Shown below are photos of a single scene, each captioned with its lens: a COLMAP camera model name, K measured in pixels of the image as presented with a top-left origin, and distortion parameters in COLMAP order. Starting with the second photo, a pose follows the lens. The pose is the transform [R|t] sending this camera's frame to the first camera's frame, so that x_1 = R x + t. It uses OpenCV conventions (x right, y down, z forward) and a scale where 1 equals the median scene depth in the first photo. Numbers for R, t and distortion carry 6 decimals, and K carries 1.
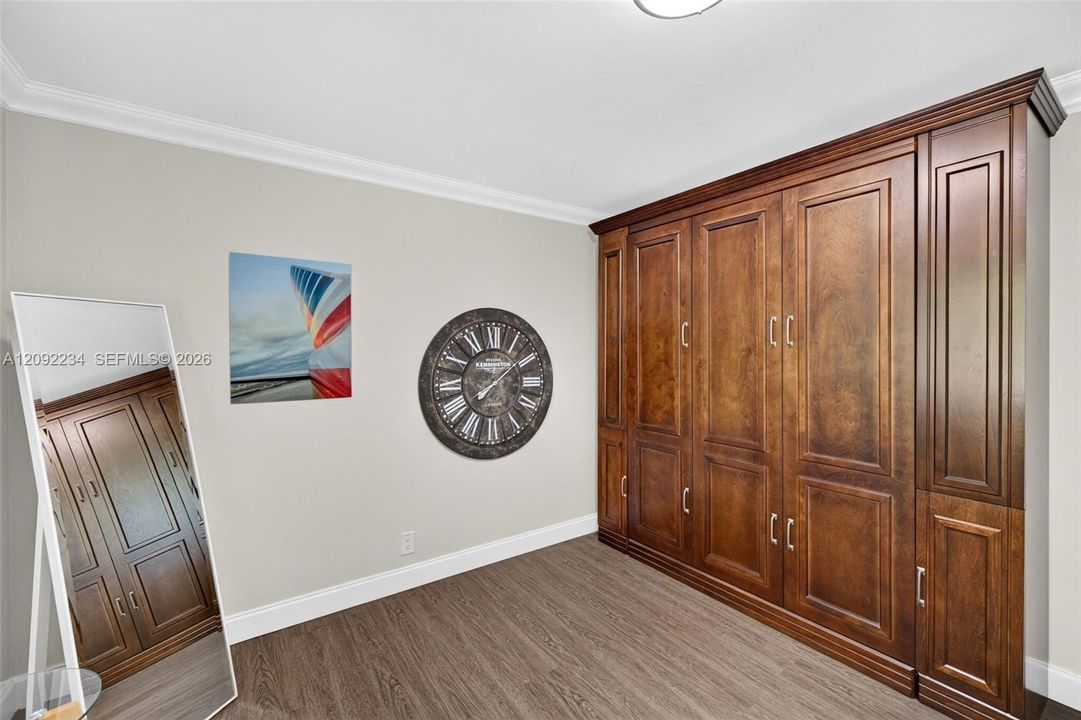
lens RADIAL K [[451.2, 0, 537.9], [0, 451.2, 352.6], [0, 0, 1]] dist [0.000358, -0.000229]
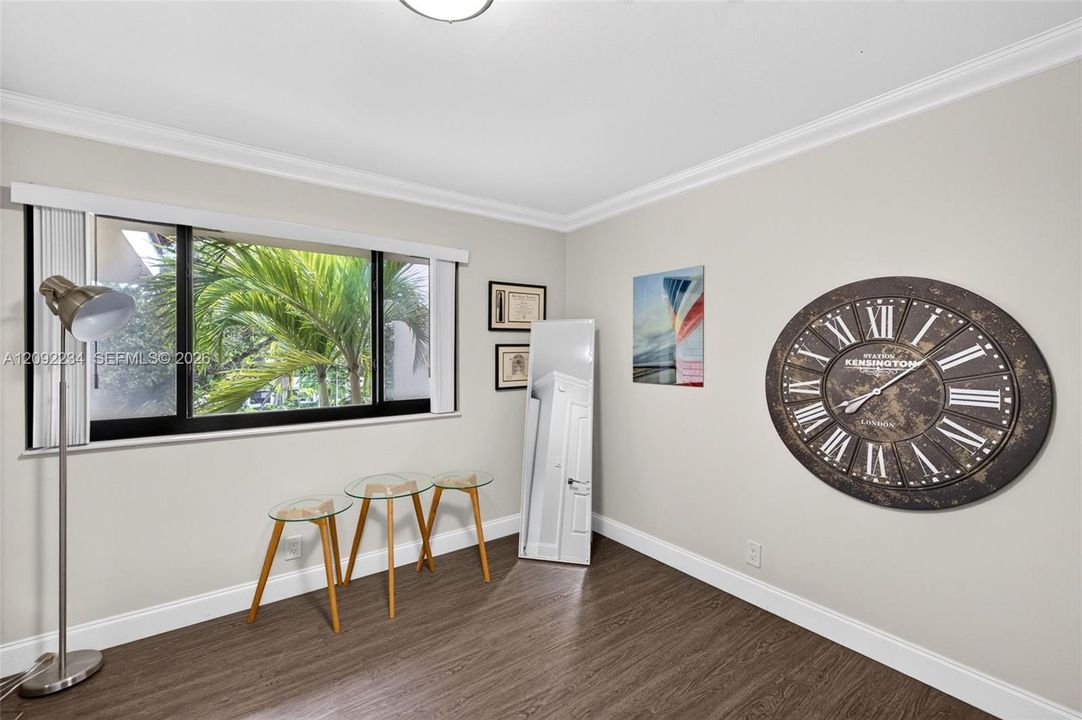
lens RADIAL K [[451.6, 0, 537.7], [0, 451.6, 358.1], [0, 0, 1]] dist [0.000358, -0.000229]
pose [[0.015761, 0.015636, -0.999754, 0.567983], [-0.003748, 0.999872, 0.015579, 0.011040], [0.999869, 0.003502, 0.015818, 0.502017]]
